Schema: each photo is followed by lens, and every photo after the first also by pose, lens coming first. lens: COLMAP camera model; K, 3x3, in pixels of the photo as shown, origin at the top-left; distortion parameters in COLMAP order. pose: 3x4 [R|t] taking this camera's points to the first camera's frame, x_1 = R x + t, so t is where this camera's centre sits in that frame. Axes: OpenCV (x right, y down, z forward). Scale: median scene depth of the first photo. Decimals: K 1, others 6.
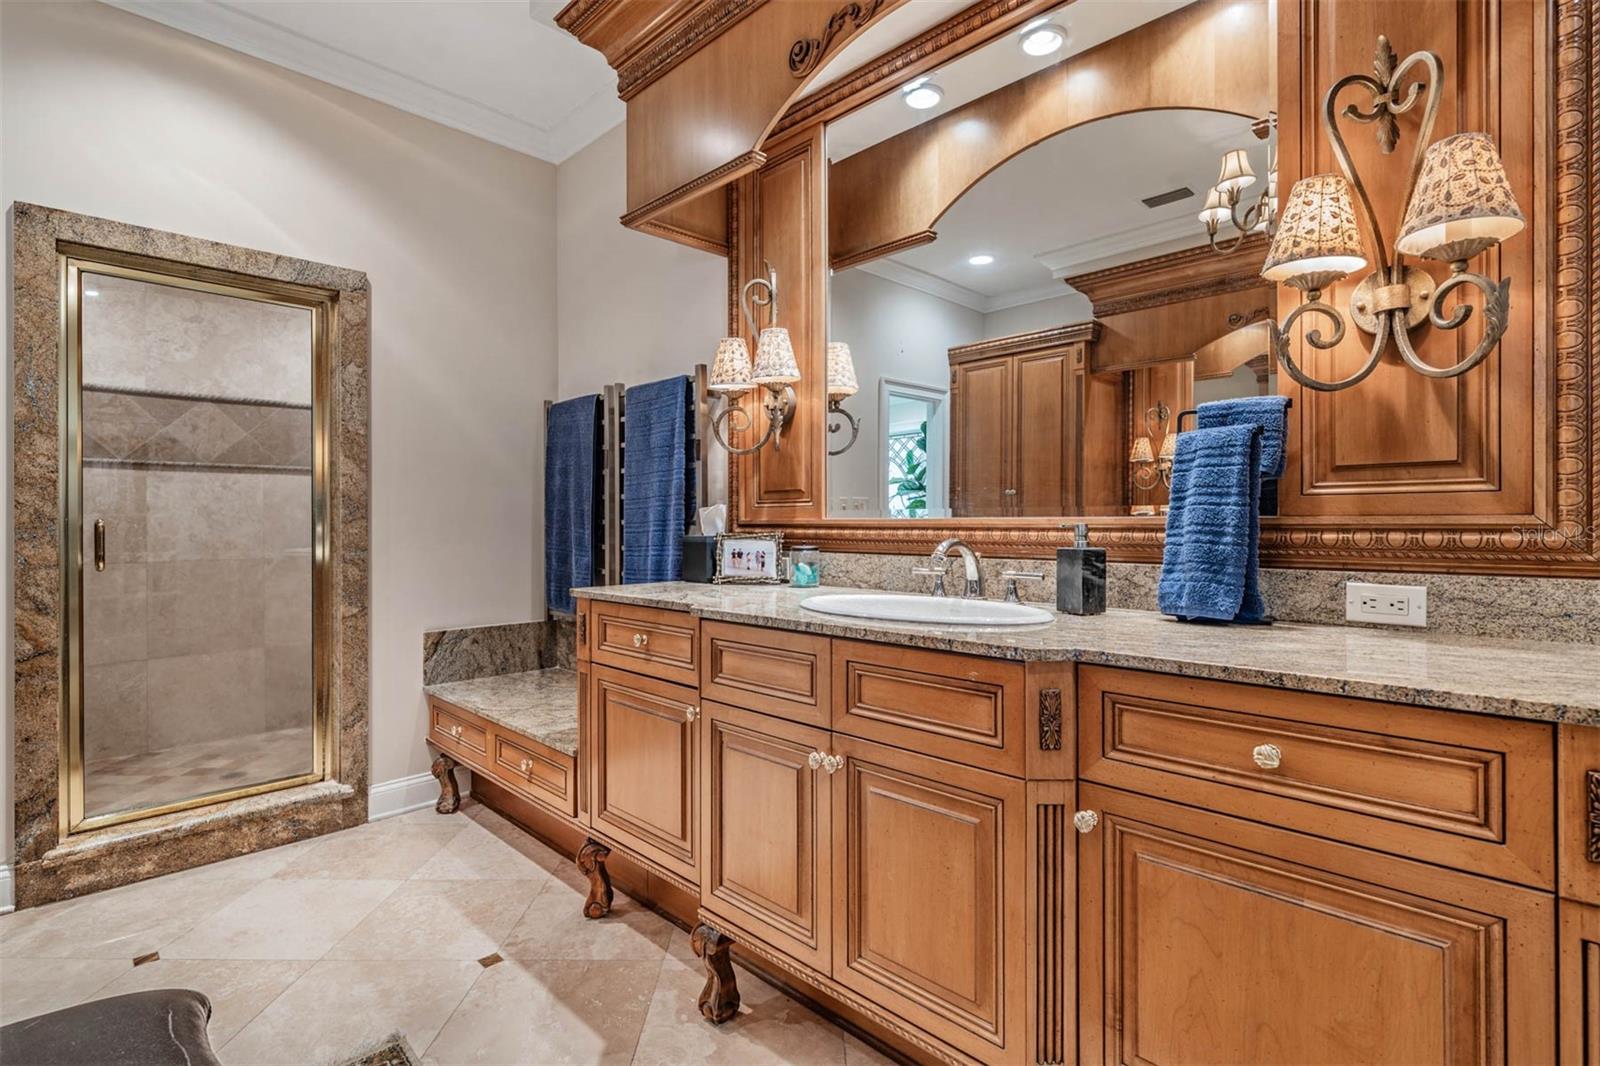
lens RADIAL K [[759.8, 0, 792.1], [0, 759.8, 521.5], [0, 0, 1]] dist [0.000618, -0.000205]
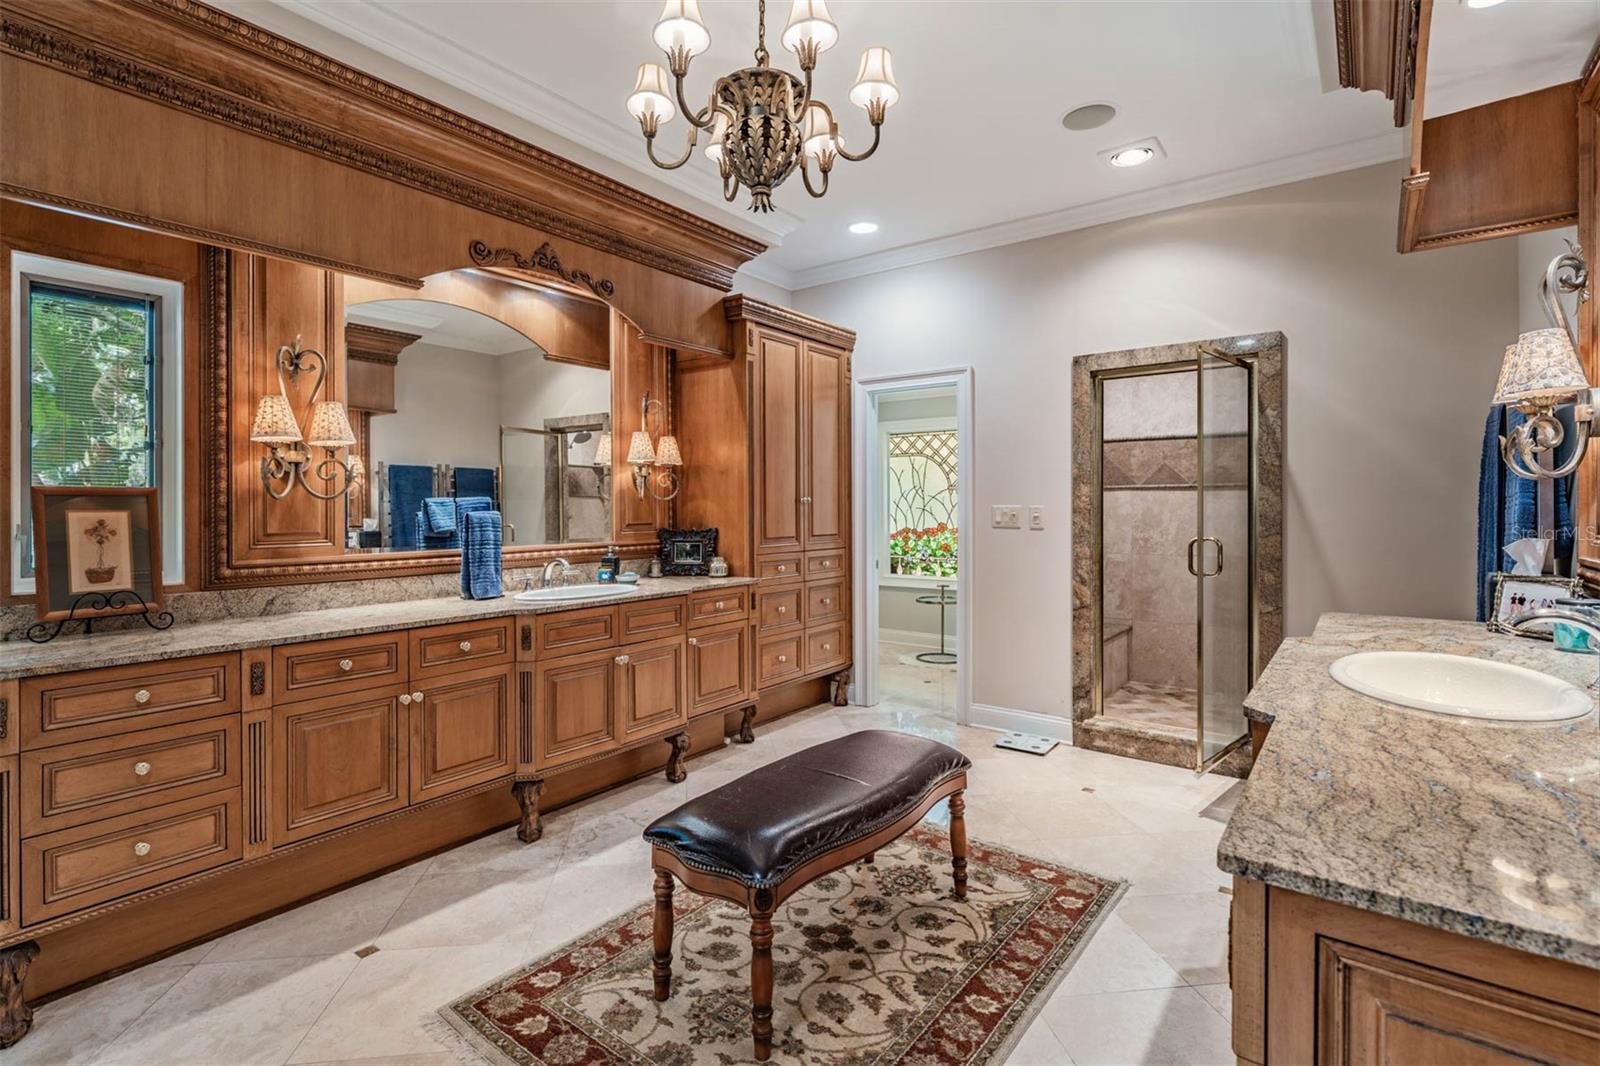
lens RADIAL K [[753.2, 0, 797.1], [0, 753.2, 504.0], [0, 0, 1]] dist [0.000278, -0.000651]
pose [[0.133443, -0.002609, -0.991053, 0.648648], [0.002790, 0.999994, -0.002257, -0.063489], [0.991053, -0.002464, 0.133450, 0.096232]]
